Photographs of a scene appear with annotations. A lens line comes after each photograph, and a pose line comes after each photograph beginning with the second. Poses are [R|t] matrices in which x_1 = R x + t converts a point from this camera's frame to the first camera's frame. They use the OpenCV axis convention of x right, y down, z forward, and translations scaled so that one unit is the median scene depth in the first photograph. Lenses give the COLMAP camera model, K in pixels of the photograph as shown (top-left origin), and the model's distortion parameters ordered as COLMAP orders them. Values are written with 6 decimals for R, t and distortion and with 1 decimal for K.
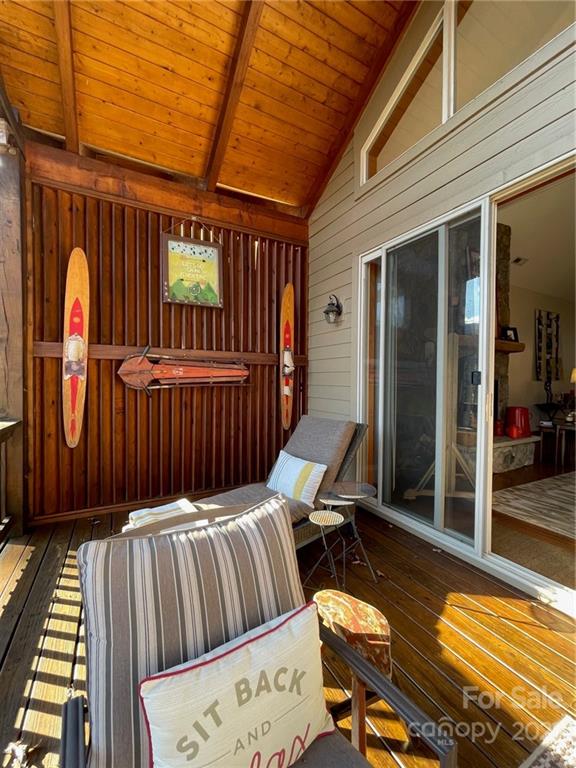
lens RADIAL K [[313.9, 0, 284.6], [0, 313.9, 381.7], [0, 0, 1]] dist [-0.004360, -0.000035]
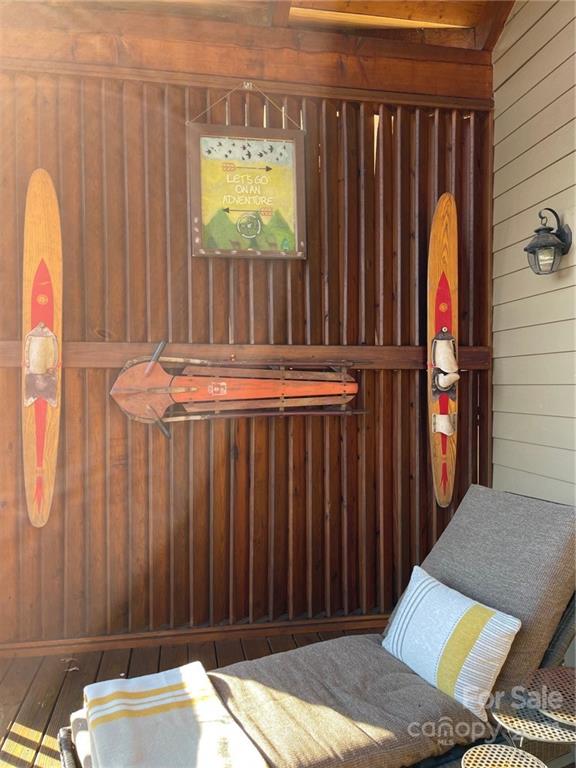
lens RADIAL K [[574.3, 0, 282.9], [0, 574.3, 390.1], [0, 0, 1]] dist [0.061158, -0.085047]
pose [[0.952182, -0.008104, -0.305424, 0.048043], [0.007194, 0.999966, -0.004105, -0.023149], [0.305447, 0.001711, 0.952207, 0.118495]]
